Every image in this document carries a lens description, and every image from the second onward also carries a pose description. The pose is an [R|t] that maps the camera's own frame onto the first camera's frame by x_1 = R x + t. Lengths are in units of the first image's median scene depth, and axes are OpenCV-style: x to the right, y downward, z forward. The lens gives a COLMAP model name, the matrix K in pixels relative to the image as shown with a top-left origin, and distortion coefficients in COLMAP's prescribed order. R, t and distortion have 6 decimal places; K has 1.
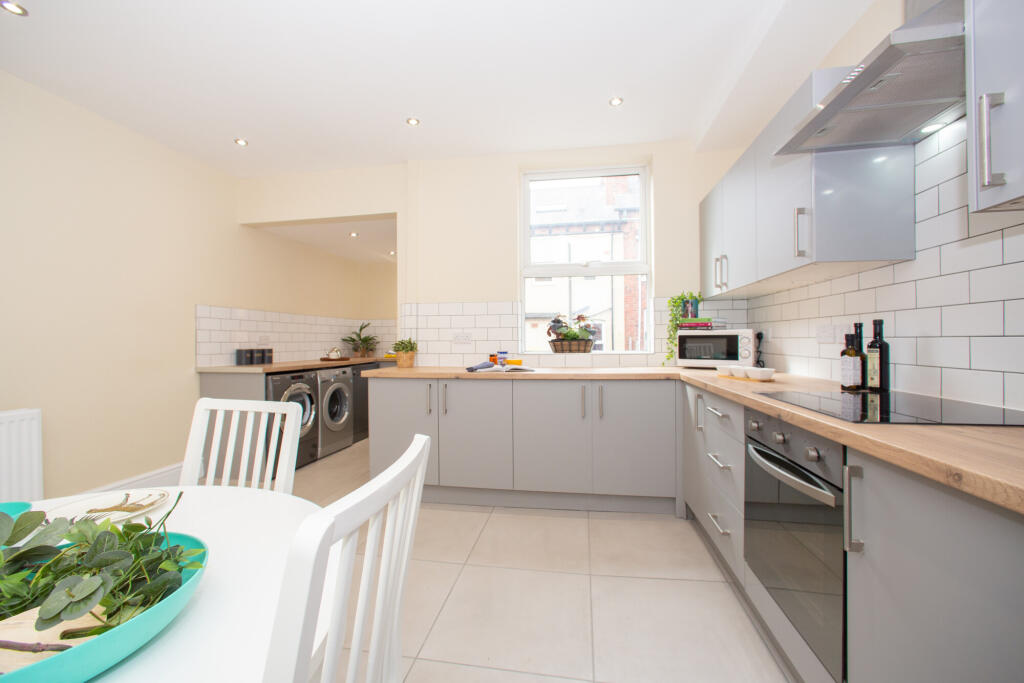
lens RADIAL K [[410.9, 0, 510.5], [0, 410.9, 338.3], [0, 0, 1]] dist [-0.033456, 0.015108]
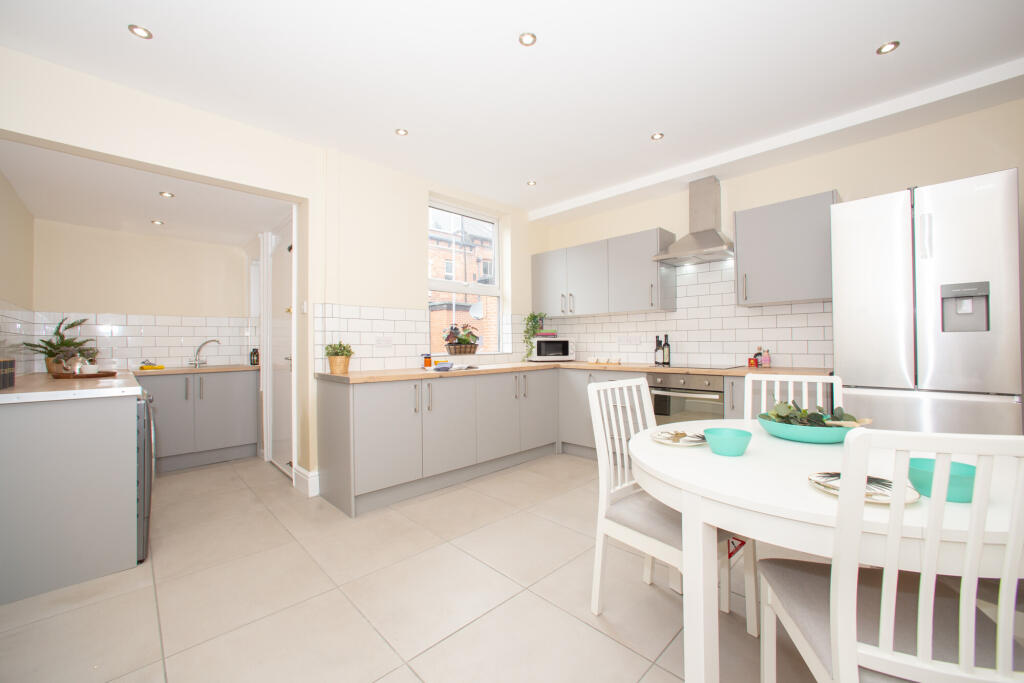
lens RADIAL K [[410.9, 0, 510.5], [0, 410.9, 338.3], [0, 0, 1]] dist [-0.033456, 0.015108]
pose [[0.588435, 0.011841, 0.808458, -0.683338], [0.000733, 0.999885, -0.015178, 0.005614], [-0.808544, 0.009524, 0.588358, 0.129814]]
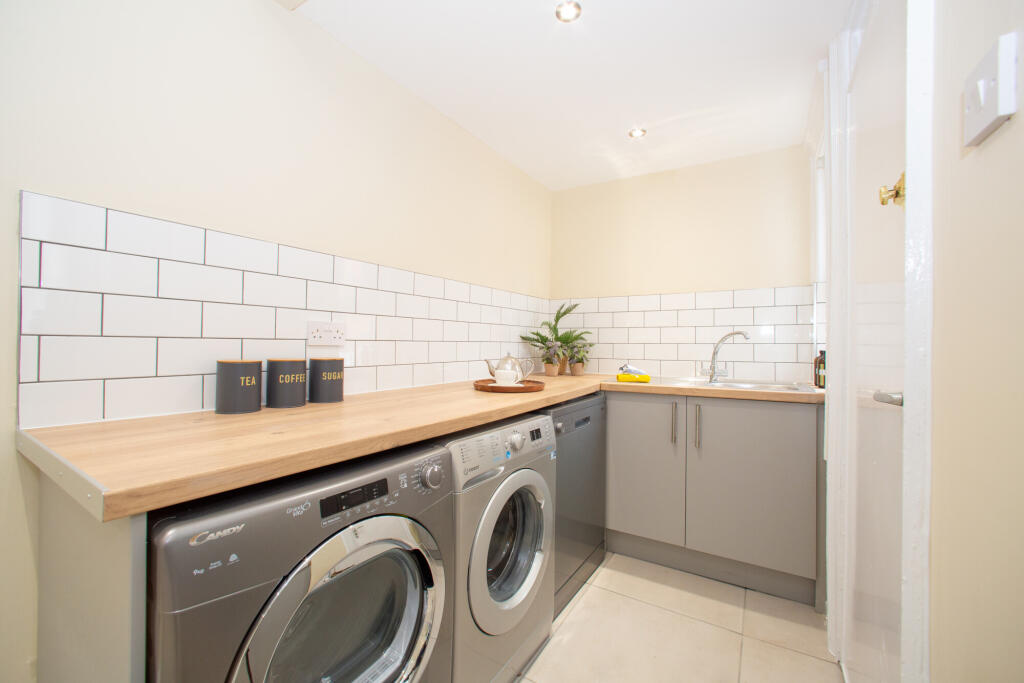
lens RADIAL K [[410.9, 0, 510.5], [0, 410.9, 338.3], [0, 0, 1]] dist [-0.033456, 0.015108]
pose [[0.922804, 0.008366, -0.385178, -0.340972], [-0.010863, 0.999932, -0.004307, 0.008396], [0.385116, 0.008159, 0.922832, 0.783781]]
